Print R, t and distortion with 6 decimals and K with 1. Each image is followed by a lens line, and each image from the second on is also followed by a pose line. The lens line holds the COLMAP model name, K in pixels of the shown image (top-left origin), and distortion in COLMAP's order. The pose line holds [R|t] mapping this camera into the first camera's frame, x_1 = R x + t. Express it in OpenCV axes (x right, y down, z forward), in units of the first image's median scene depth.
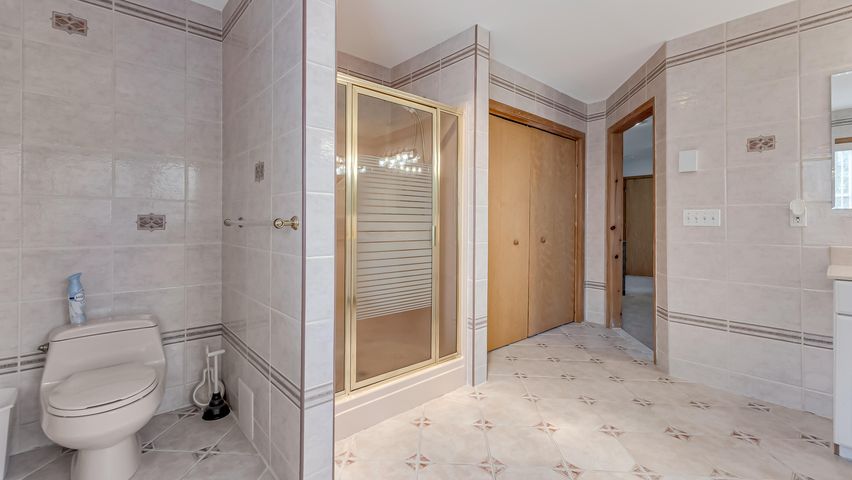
lens RADIAL K [[347.1, 0, 422.1], [0, 347.1, 221.1], [0, 0, 1]] dist [-0.022539, -0.003969]
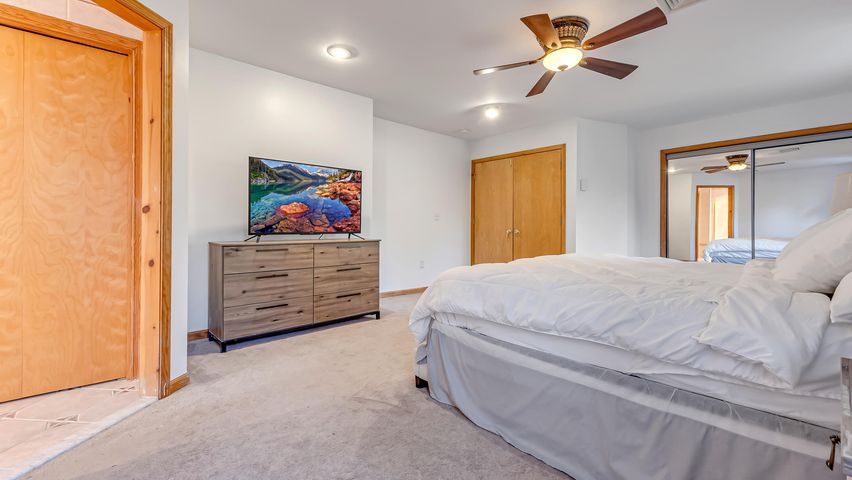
lens RADIAL K [[347.1, 0, 409.3], [0, 347.1, 224.5], [0, 0, 1]] dist [-0.022539, -0.003969]
pose [[0.999995, -0.000765, -0.003187, 0.456173], [0.000745, 0.999979, -0.006488, 0.022411], [0.003191, 0.006486, 0.999974, 0.226160]]
